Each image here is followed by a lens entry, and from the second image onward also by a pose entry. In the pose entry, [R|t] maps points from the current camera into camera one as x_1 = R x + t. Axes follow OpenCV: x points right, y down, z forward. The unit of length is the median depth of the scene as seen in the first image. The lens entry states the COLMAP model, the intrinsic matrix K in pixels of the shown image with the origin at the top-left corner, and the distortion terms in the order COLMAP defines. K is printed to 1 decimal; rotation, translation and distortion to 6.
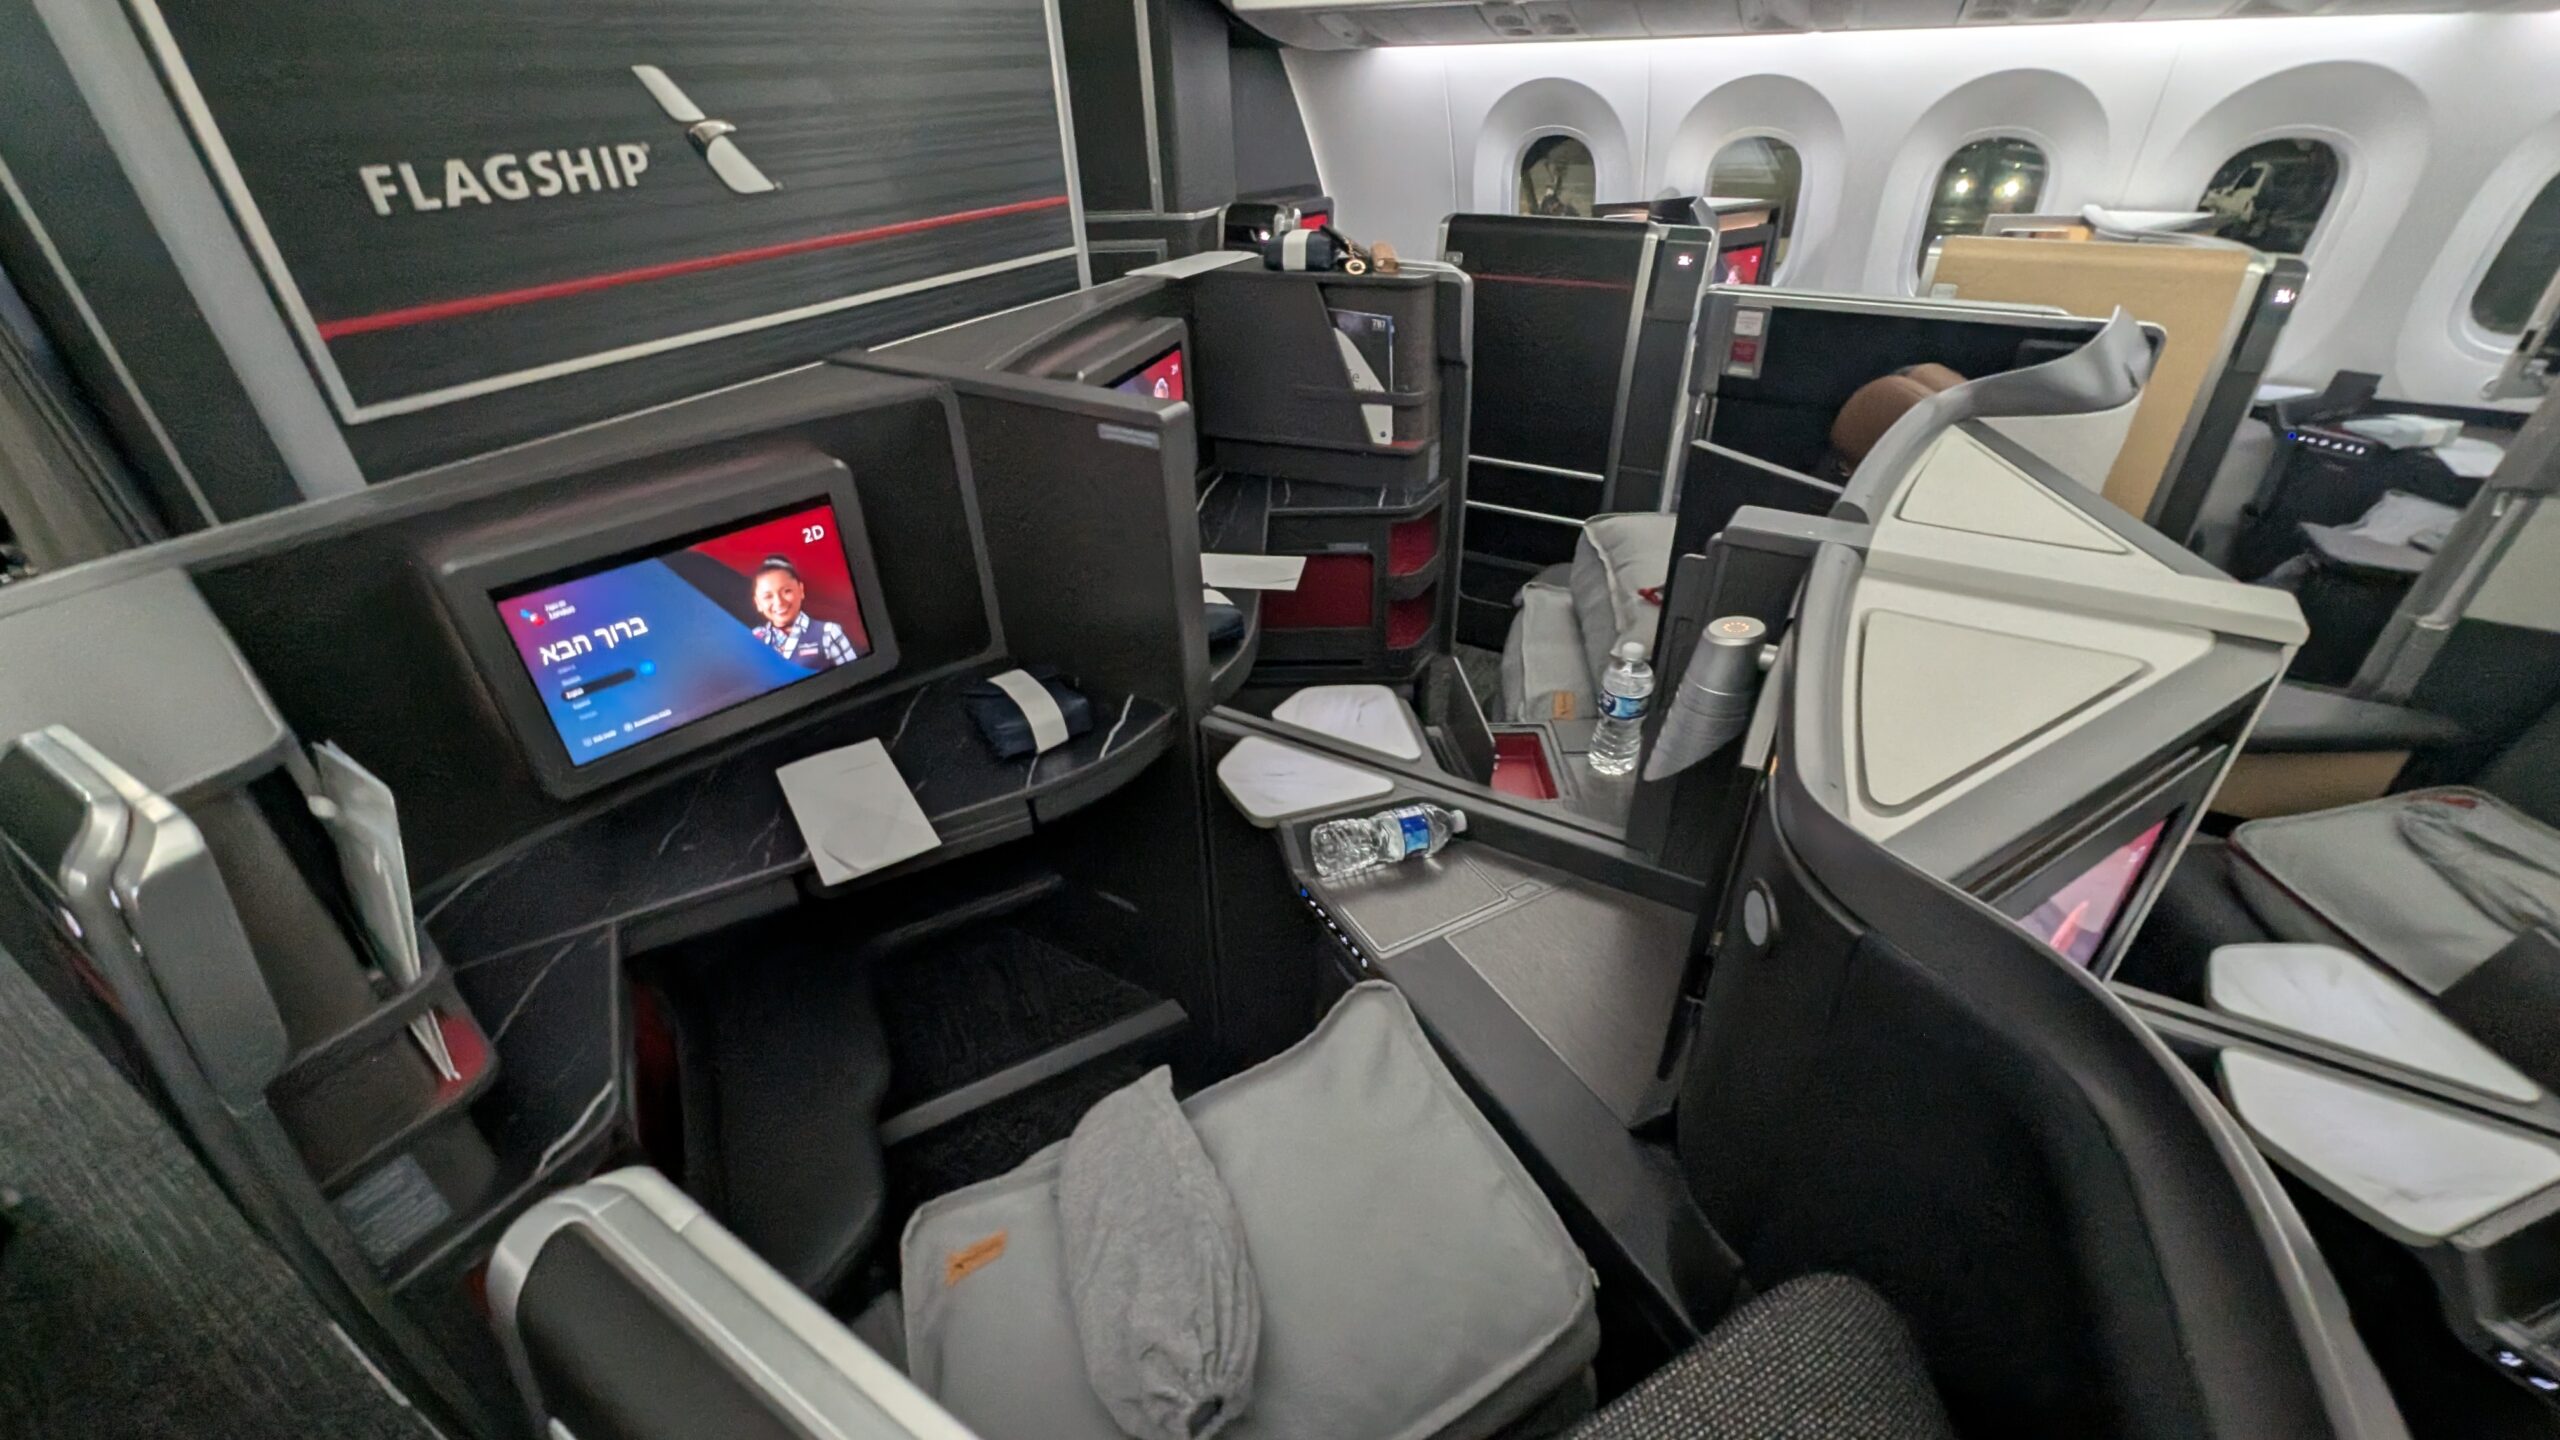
lens RADIAL K [[1047.2, 0, 1279.9], [0, 1047.2, 726.2], [0, 0, 1]] dist [0.001195, -0.000578]
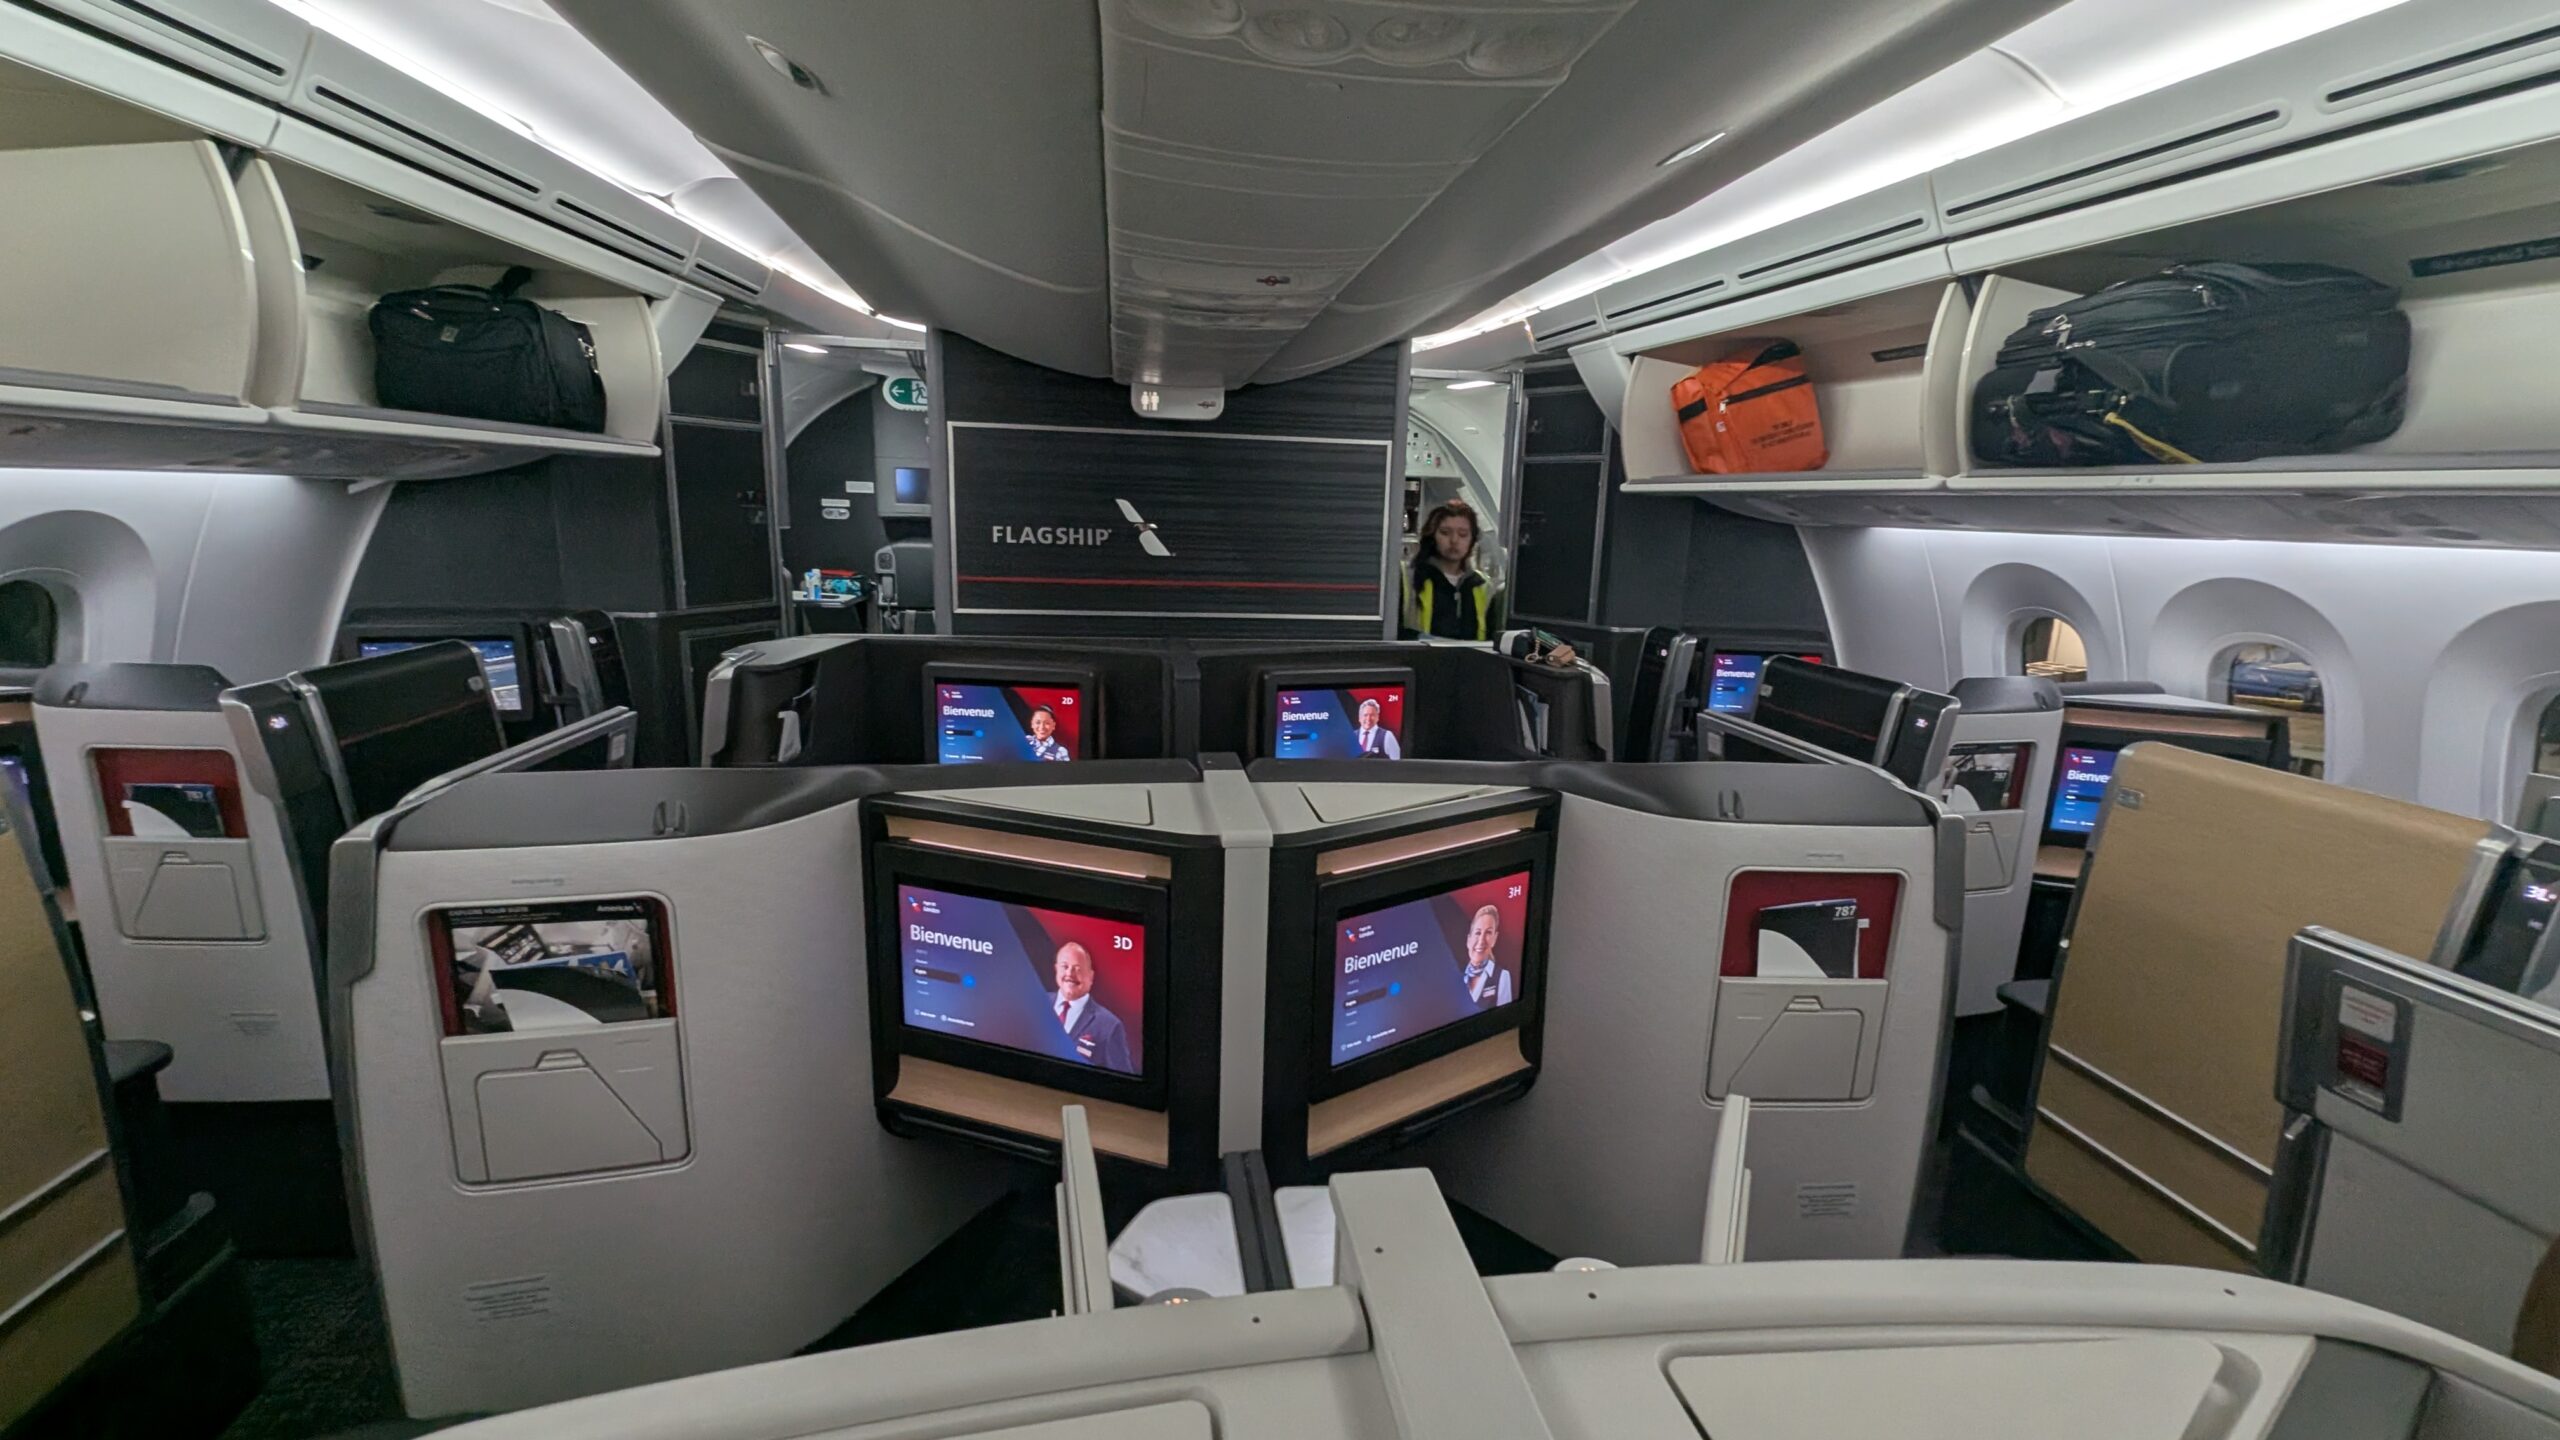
lens RADIAL K [[1047.2, 0, 1284.2], [0, 1047.2, 719.4], [0, 0, 1]] dist [0.001195, -0.000578]
pose [[0.642890, 0.199420, -0.739543, 1.296663], [-0.457806, 0.874119, -0.162265, -0.017681], [0.614090, 0.442886, 0.653258, -0.033934]]
